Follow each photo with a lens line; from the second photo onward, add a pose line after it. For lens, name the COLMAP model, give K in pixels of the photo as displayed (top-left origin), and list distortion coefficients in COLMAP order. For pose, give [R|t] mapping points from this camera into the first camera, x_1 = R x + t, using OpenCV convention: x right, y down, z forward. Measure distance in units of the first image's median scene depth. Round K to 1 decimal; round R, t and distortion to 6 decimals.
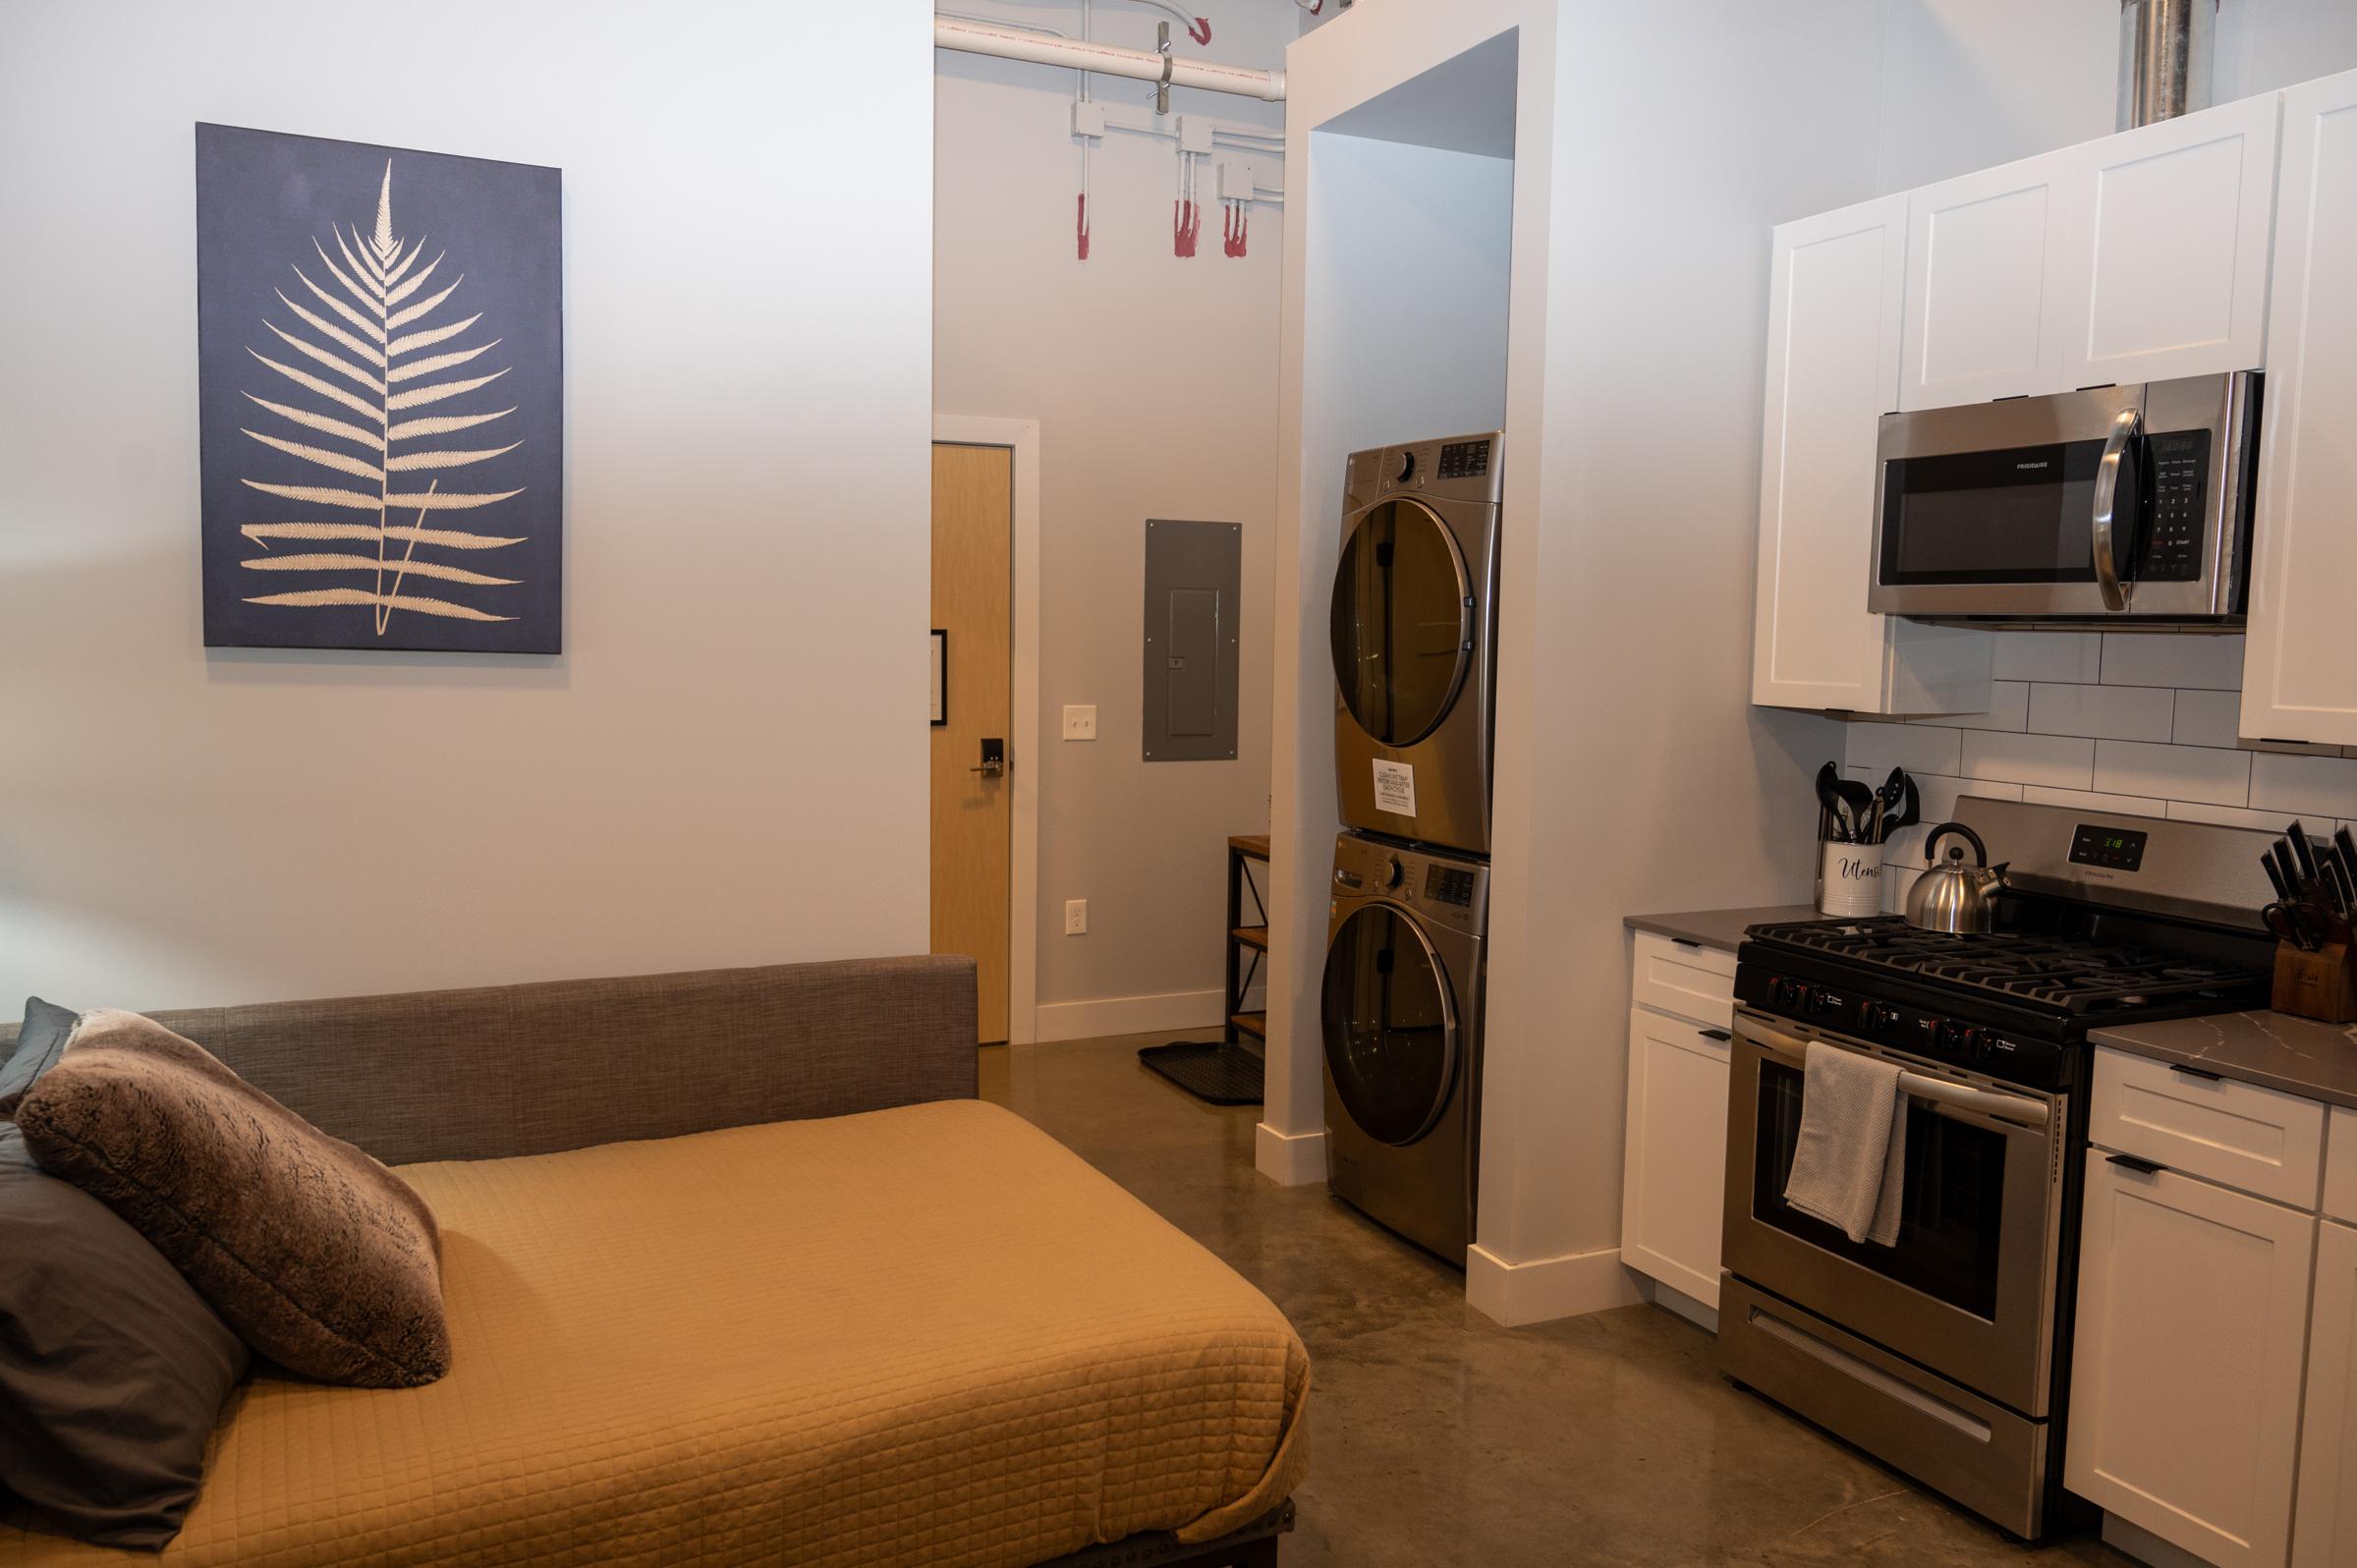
lens RADIAL K [[1760.8, 0, 1178.5], [0, 1760.8, 784.0], [0, 0, 1]] dist [-0.003835, -0.001559]
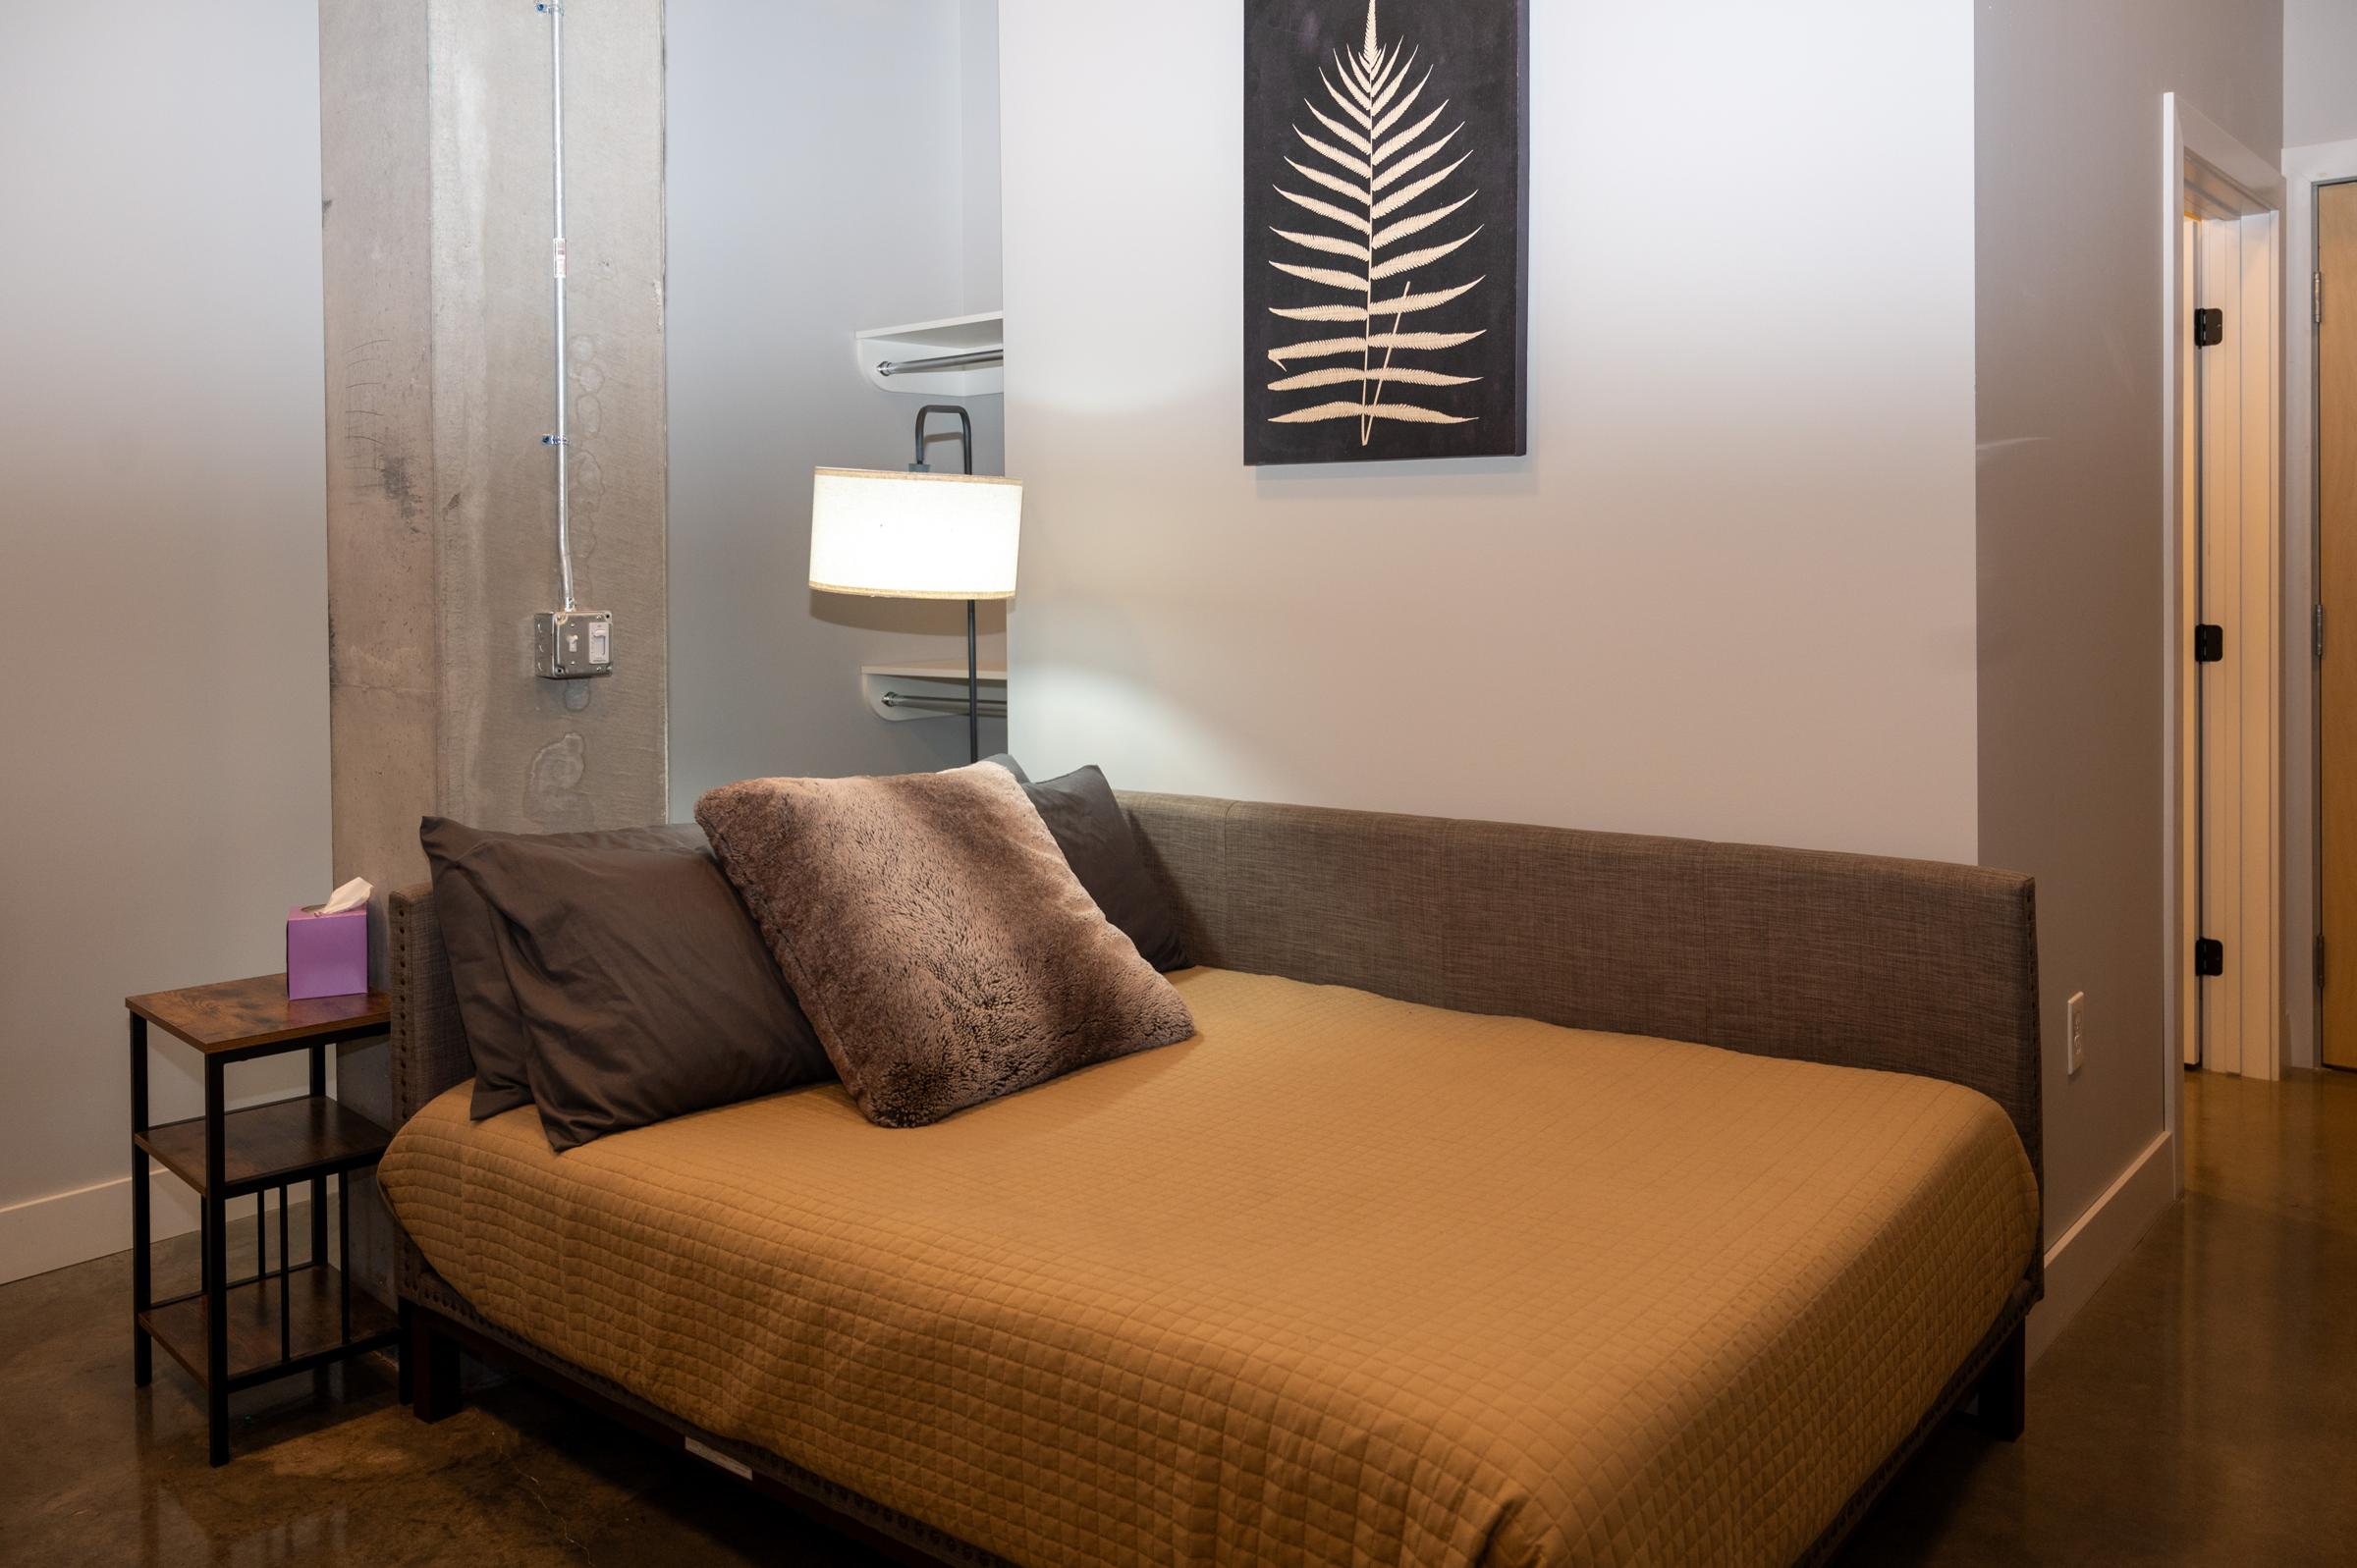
lens RADIAL K [[1812.7, 0, 1180.0], [0, 1812.7, 568.3], [0, 0, 1]] dist [-0.002597, 0.000212]
pose [[0.409345, -0.016700, -0.912227, 0.438870], [-0.058411, 0.997302, -0.044469, 0.036482], [0.910508, 0.071487, 0.407265, 0.497435]]
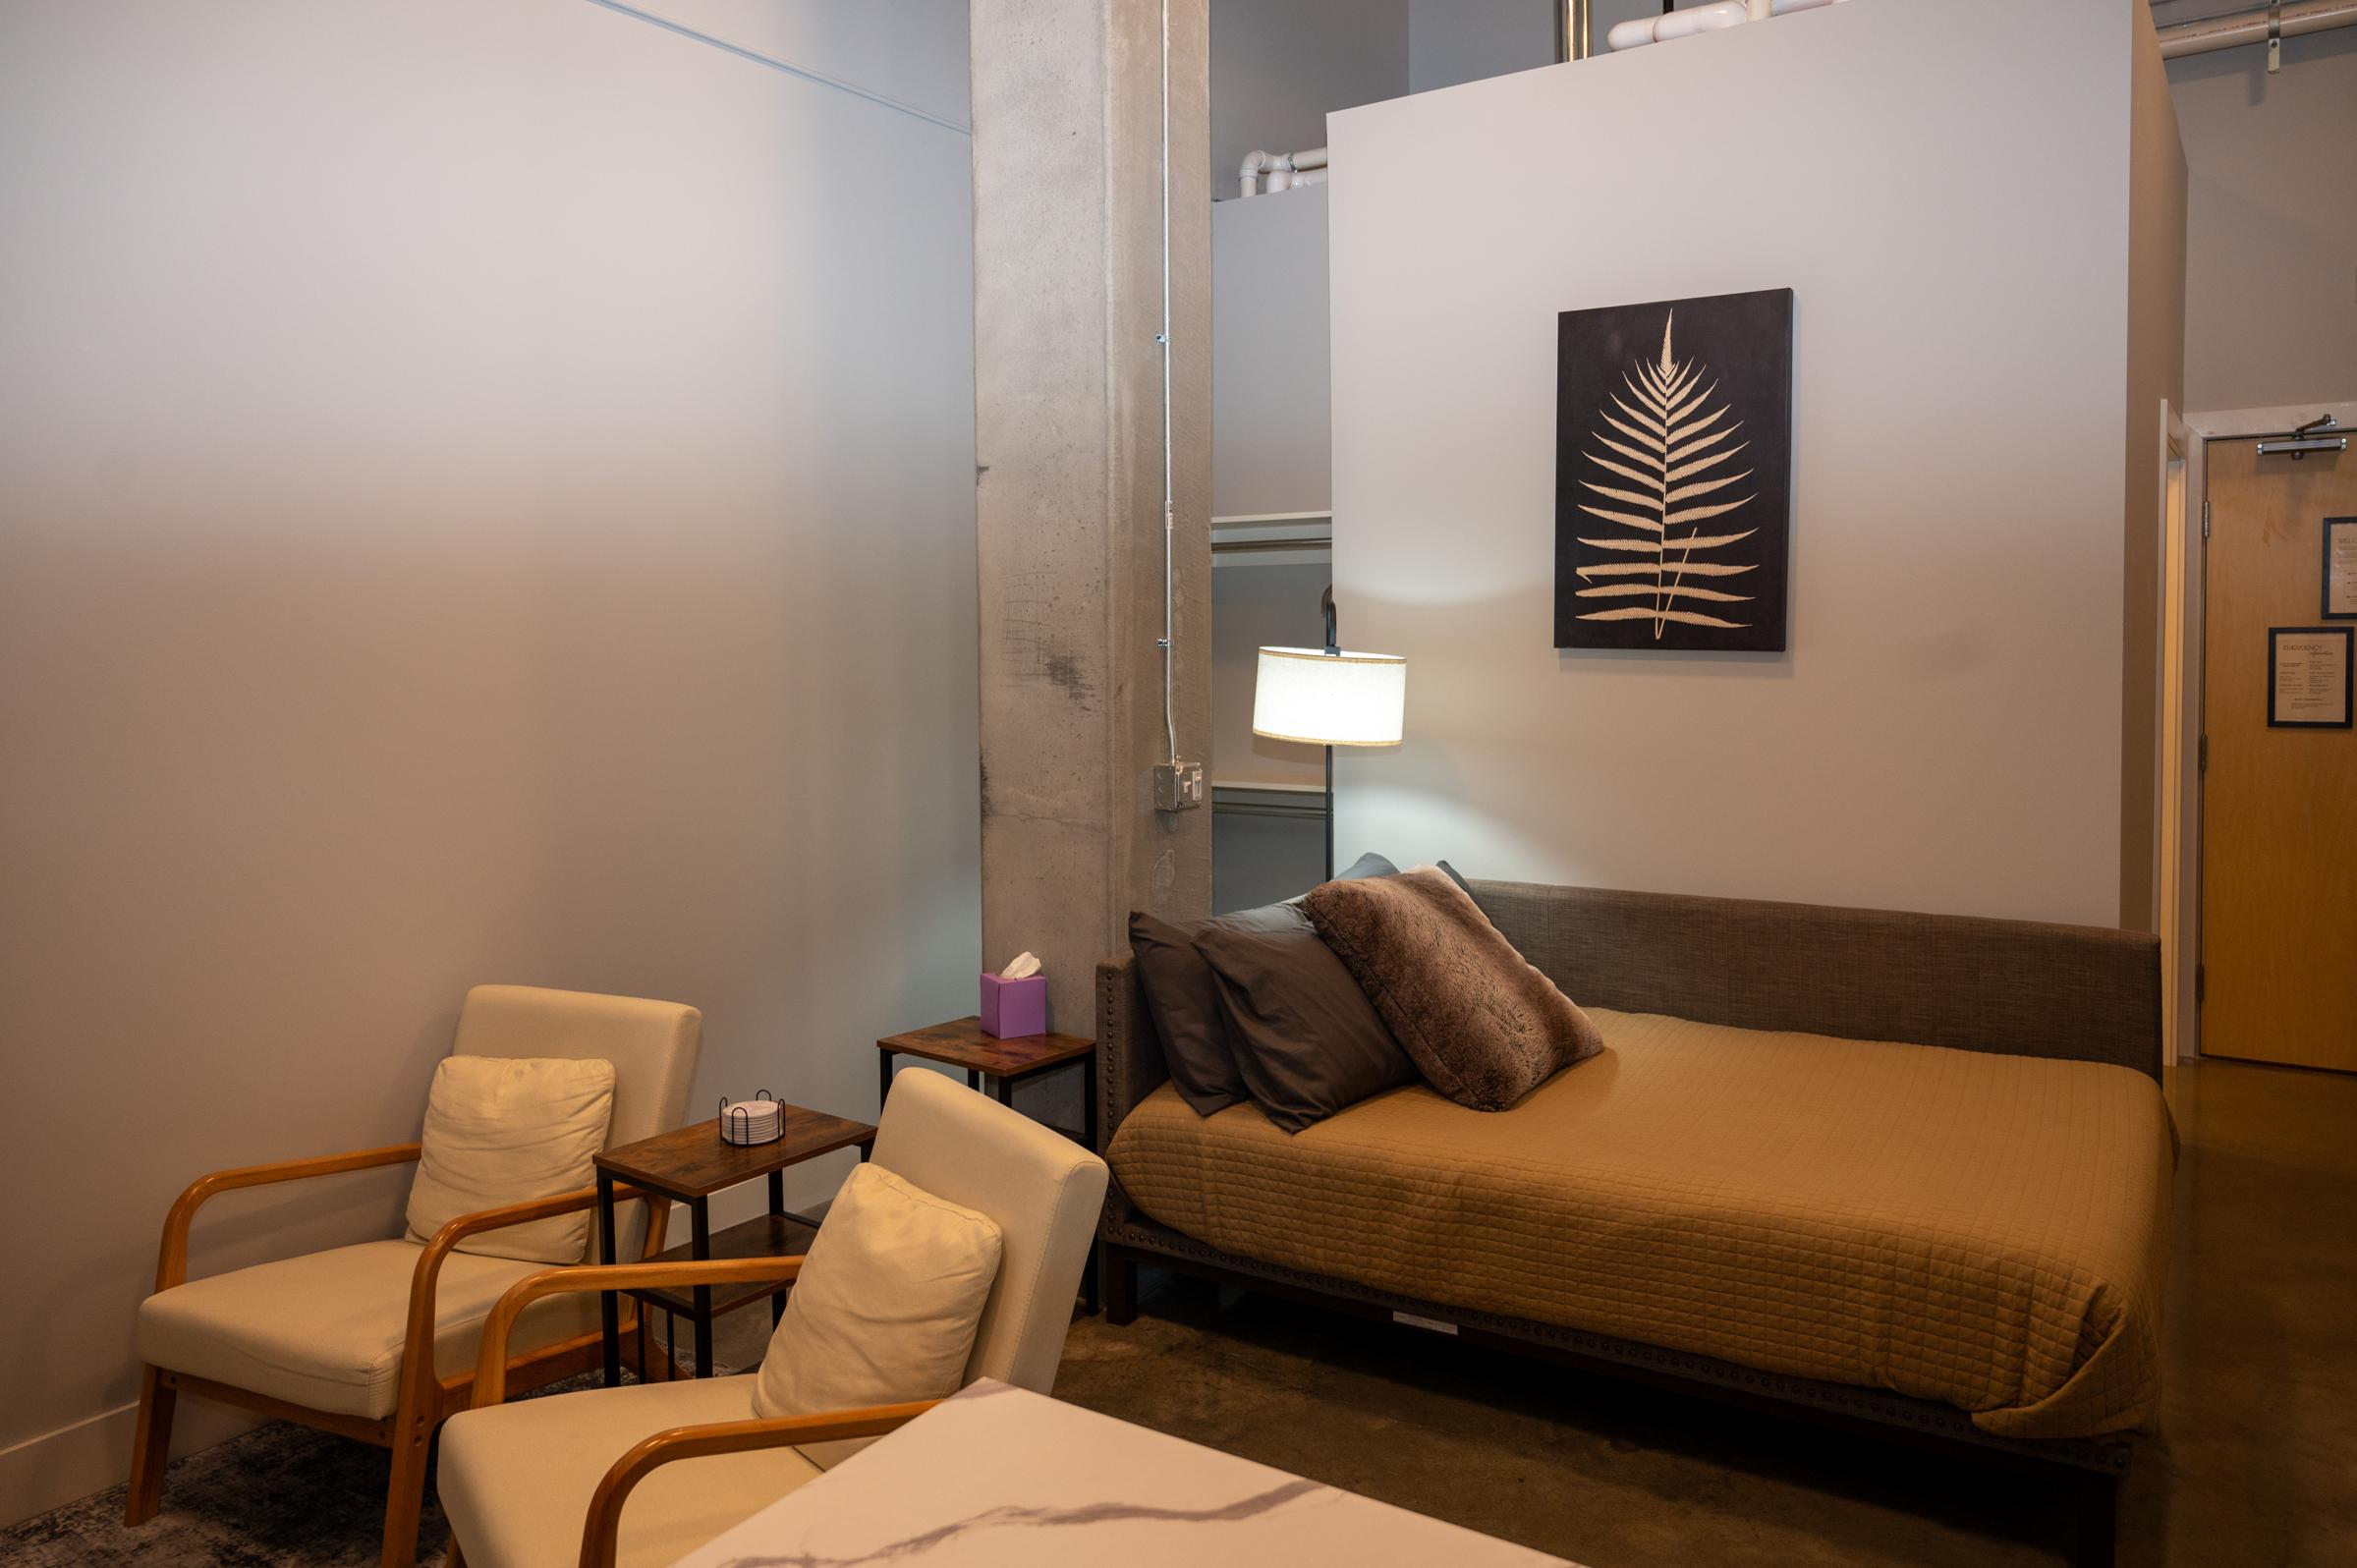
lens RADIAL K [[1637.0, 0, 1177.6], [0, 1637.0, 673.3], [0, 0, 1]] dist [-0.002111, 0.003737]
pose [[0.514303, 0.003749, -0.857600, 0.488639], [-0.058780, 0.997793, -0.030889, 0.007097], [0.855592, 0.066296, 0.513389, -0.013256]]
